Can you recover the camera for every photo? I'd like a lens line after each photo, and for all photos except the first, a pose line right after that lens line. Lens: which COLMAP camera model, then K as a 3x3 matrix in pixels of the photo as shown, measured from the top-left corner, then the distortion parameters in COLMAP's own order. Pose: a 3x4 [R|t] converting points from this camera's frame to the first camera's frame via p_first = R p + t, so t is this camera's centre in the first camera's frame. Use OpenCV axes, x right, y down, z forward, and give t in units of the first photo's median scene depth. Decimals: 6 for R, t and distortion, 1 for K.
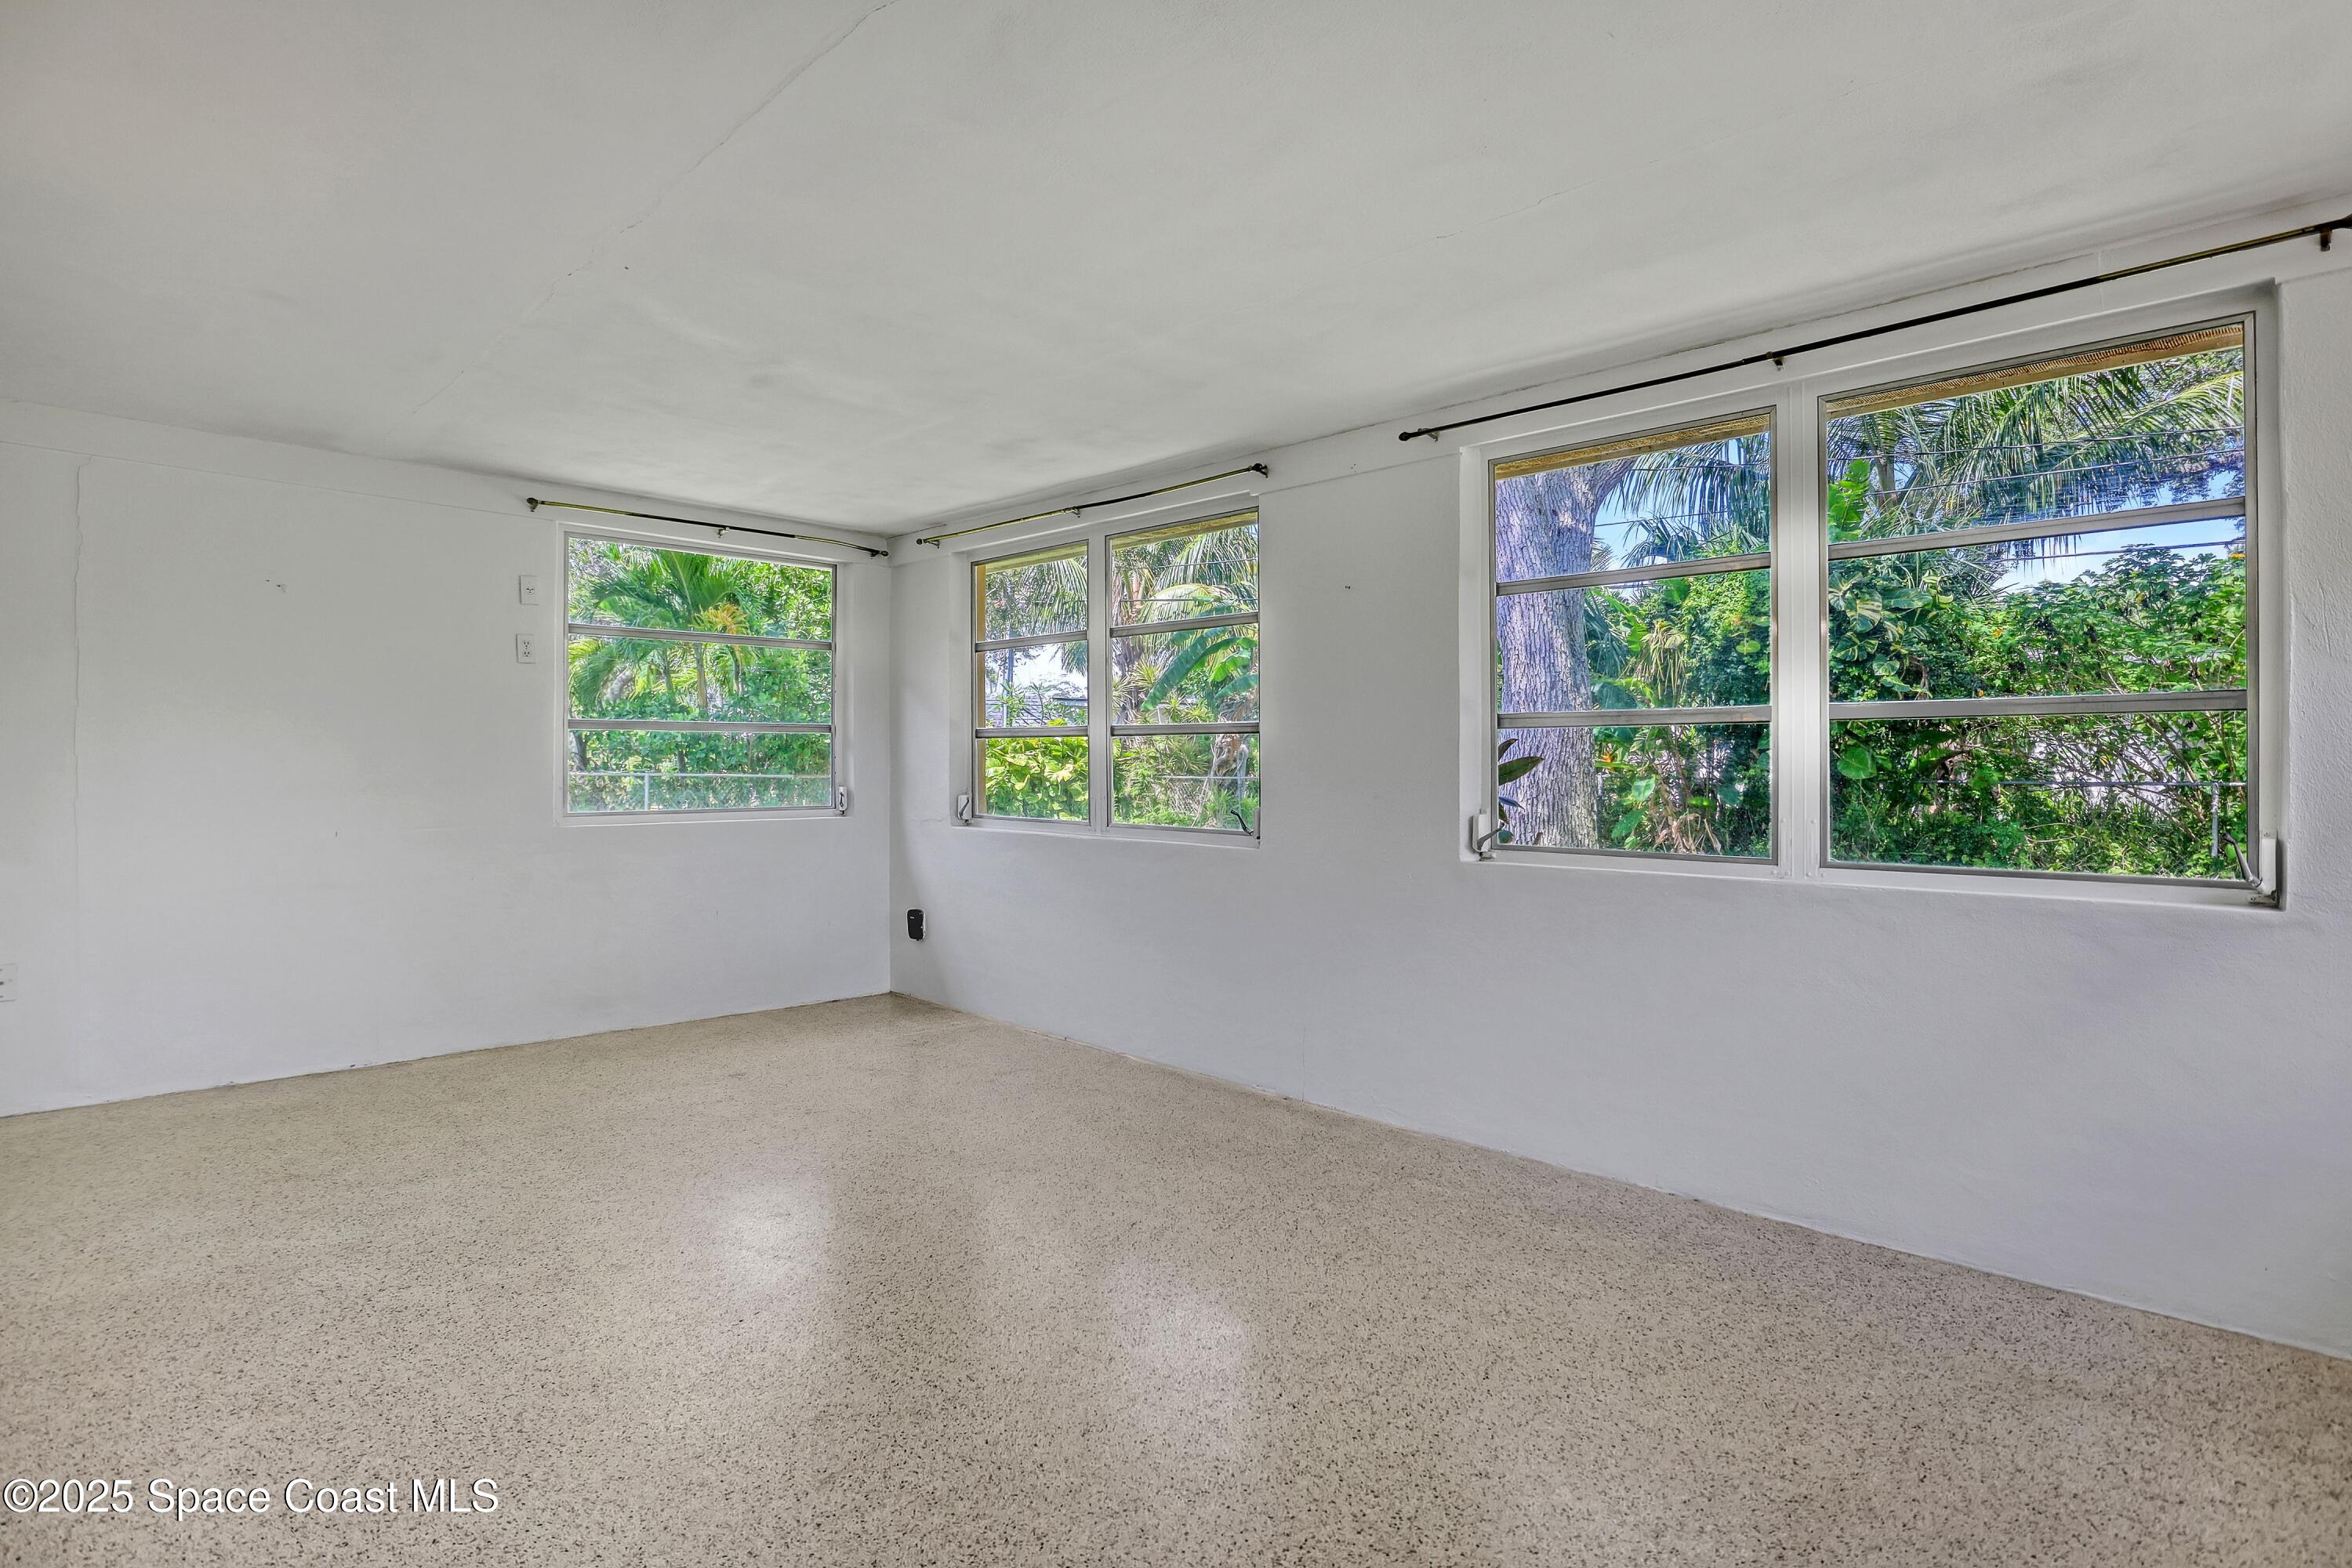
lens RADIAL K [[1211.3, 0, 1109.2], [0, 1211.3, 767.4], [0, 0, 1]] dist [-0.042353, 0.010236]
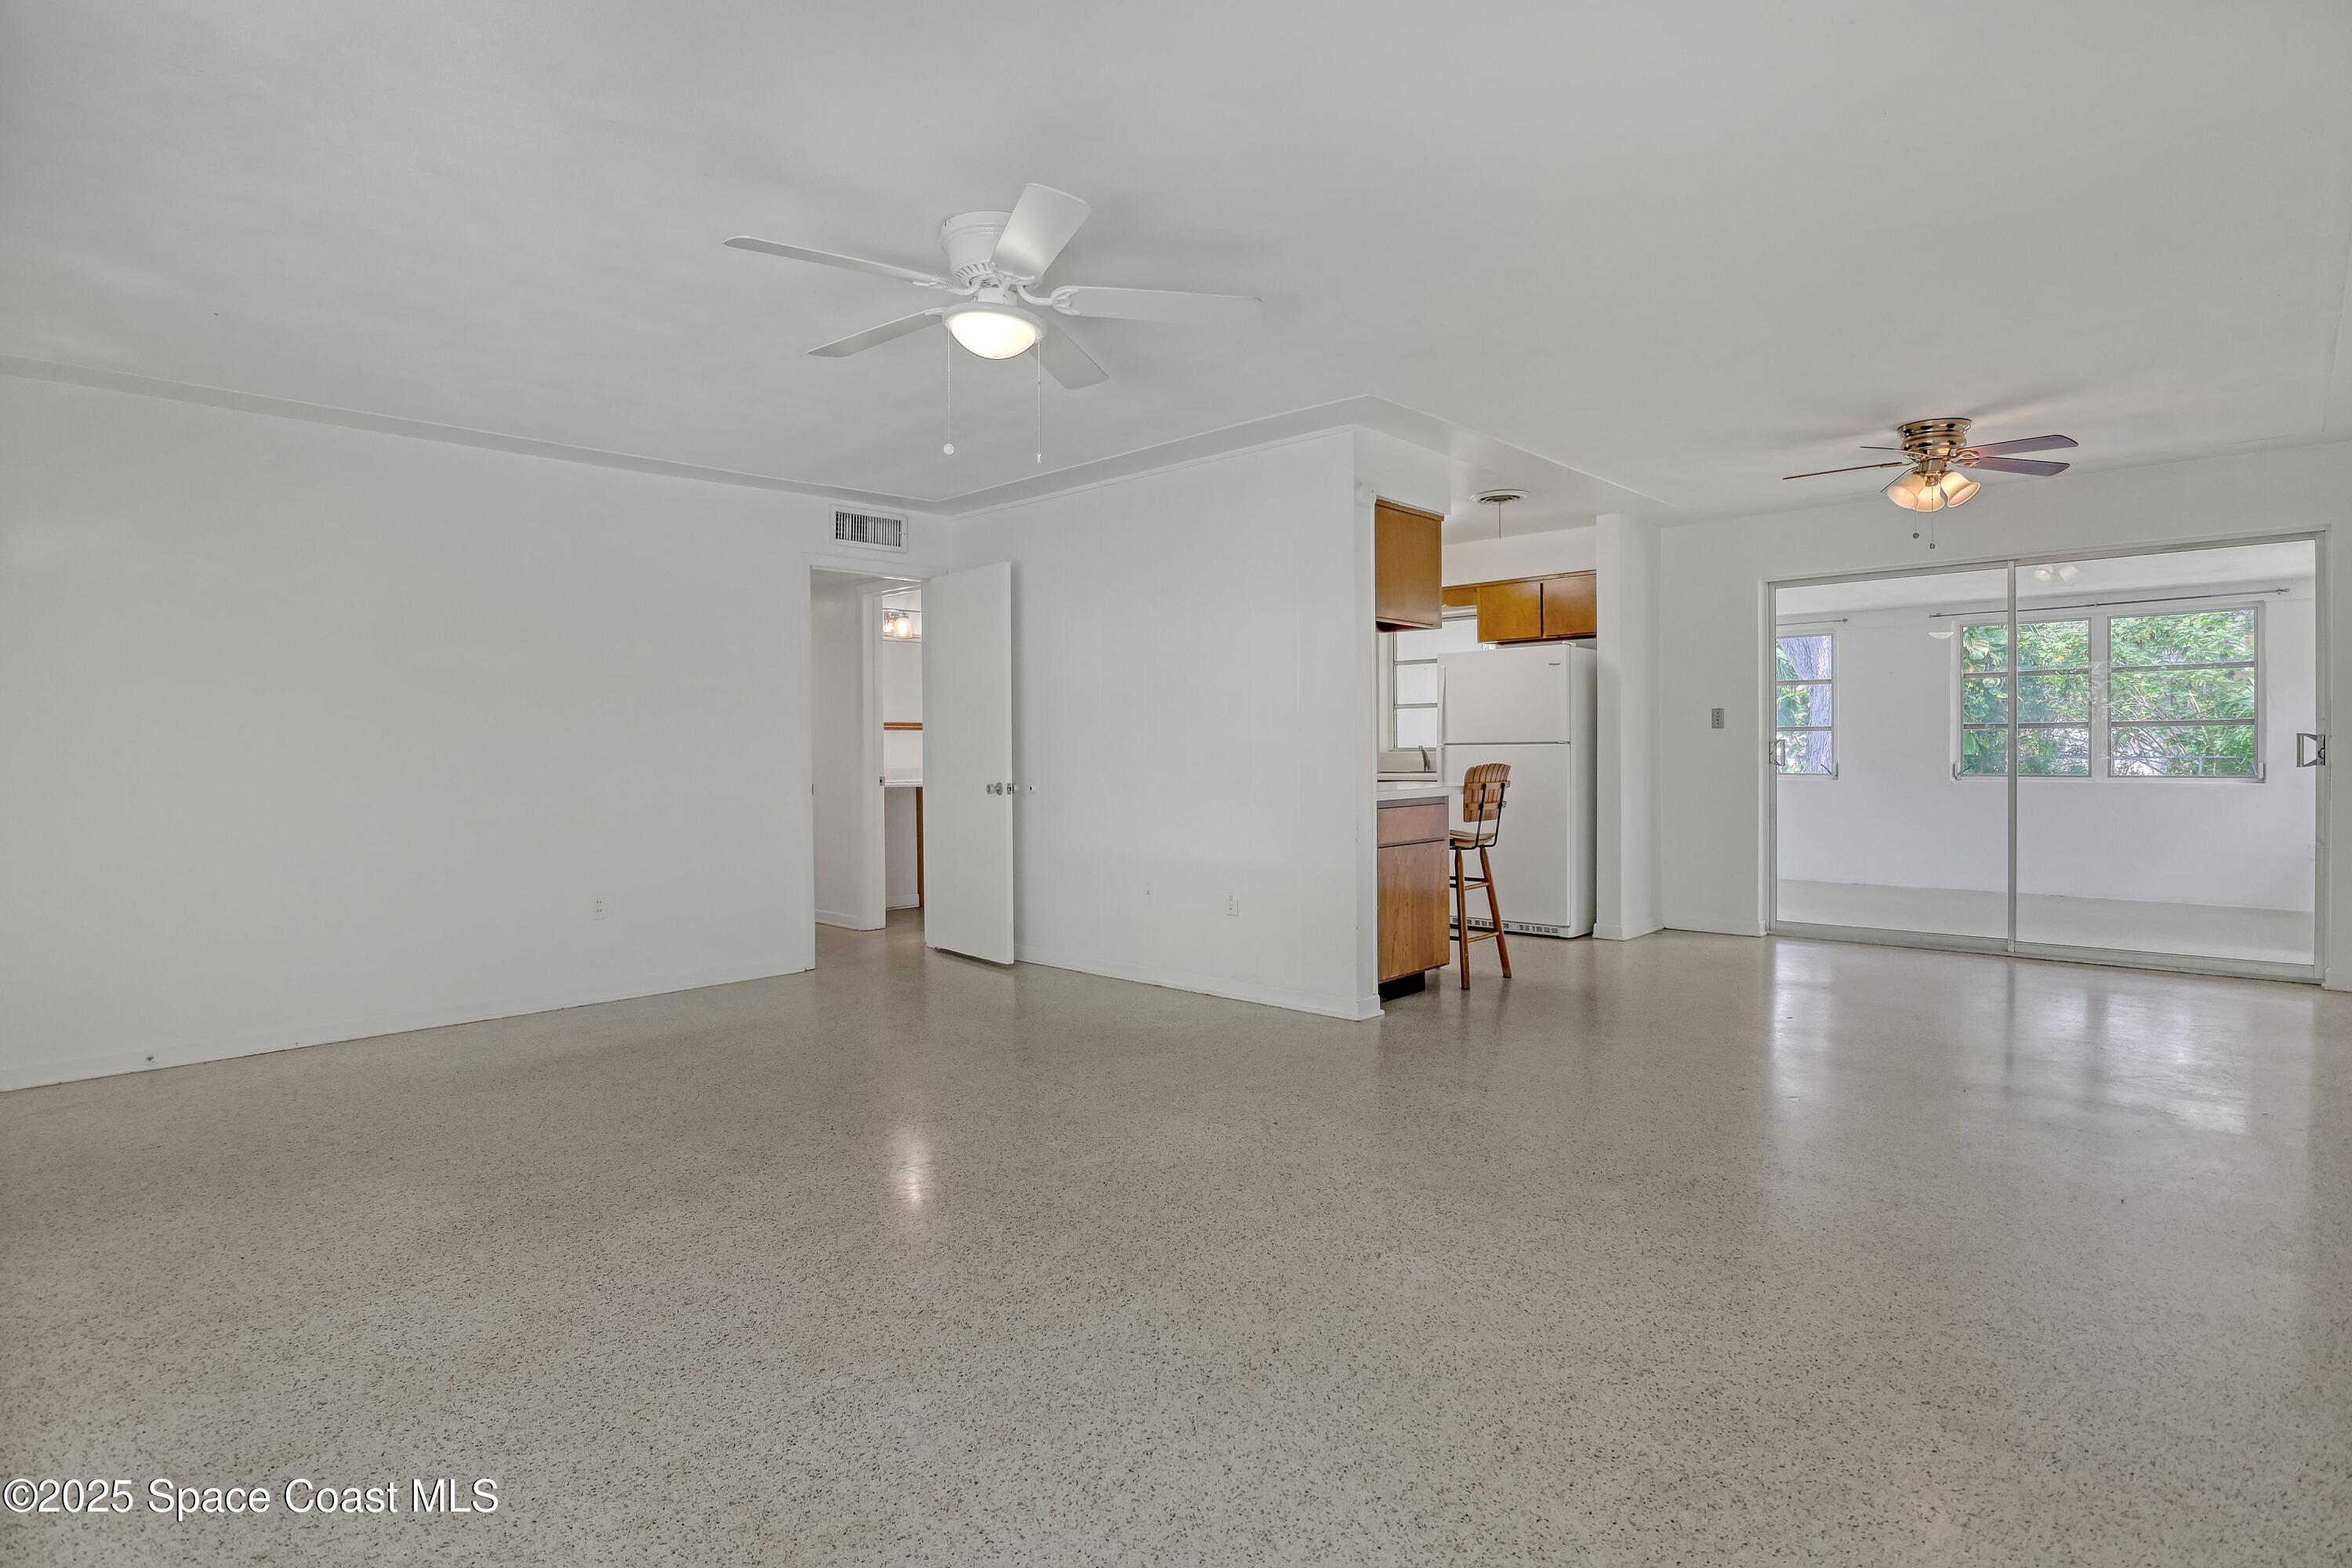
lens RADIAL K [[1211.3, 0, 1111.2], [0, 1211.3, 756.2], [0, 0, 1]] dist [-0.042353, 0.010236]
pose [[0.999462, -0.010269, 0.031147, -0.142811], [0.010366, 0.999942, -0.002952, 0.001258], [-0.031115, 0.003274, 0.999510, -0.133600]]
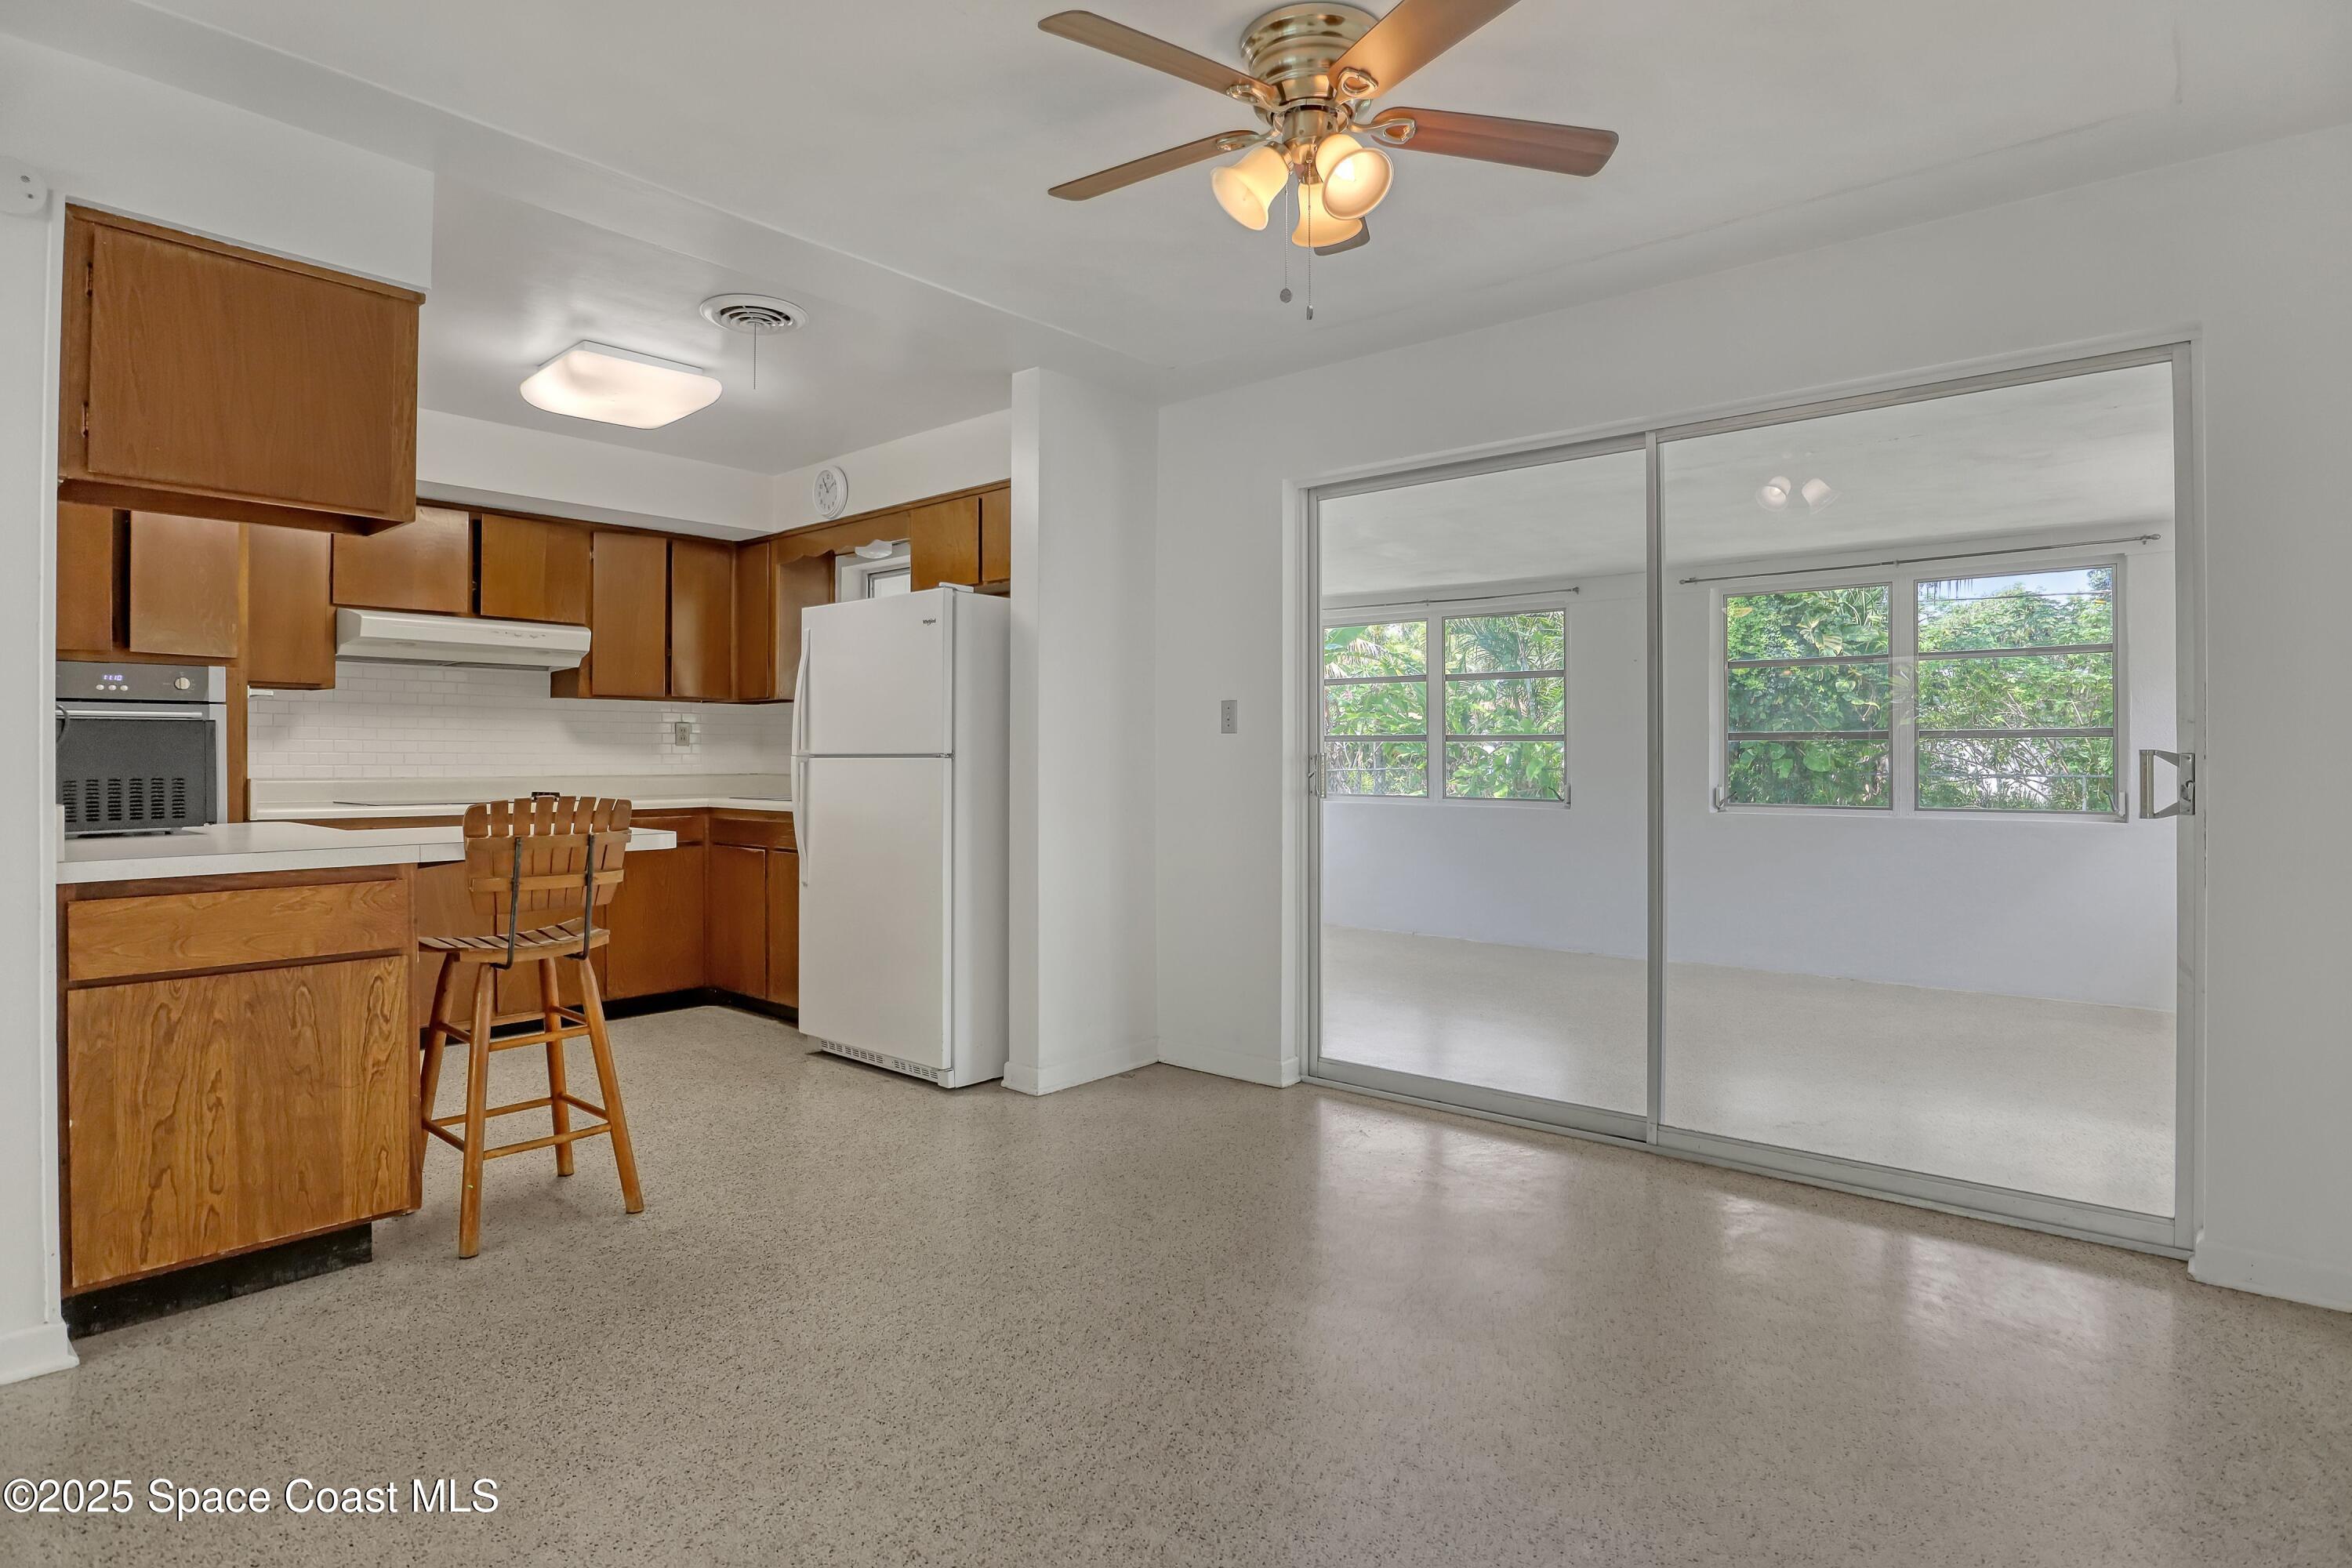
lens RADIAL K [[1211.3, 0, 1125.0], [0, 1211.3, 741.1], [0, 0, 1]] dist [-0.042353, 0.010236]
pose [[0.996852, 0.000261, 0.079288, -0.062678], [0.001329, 0.999799, -0.020003, 0.000372], [-0.079277, 0.020046, 0.996651, -0.063286]]
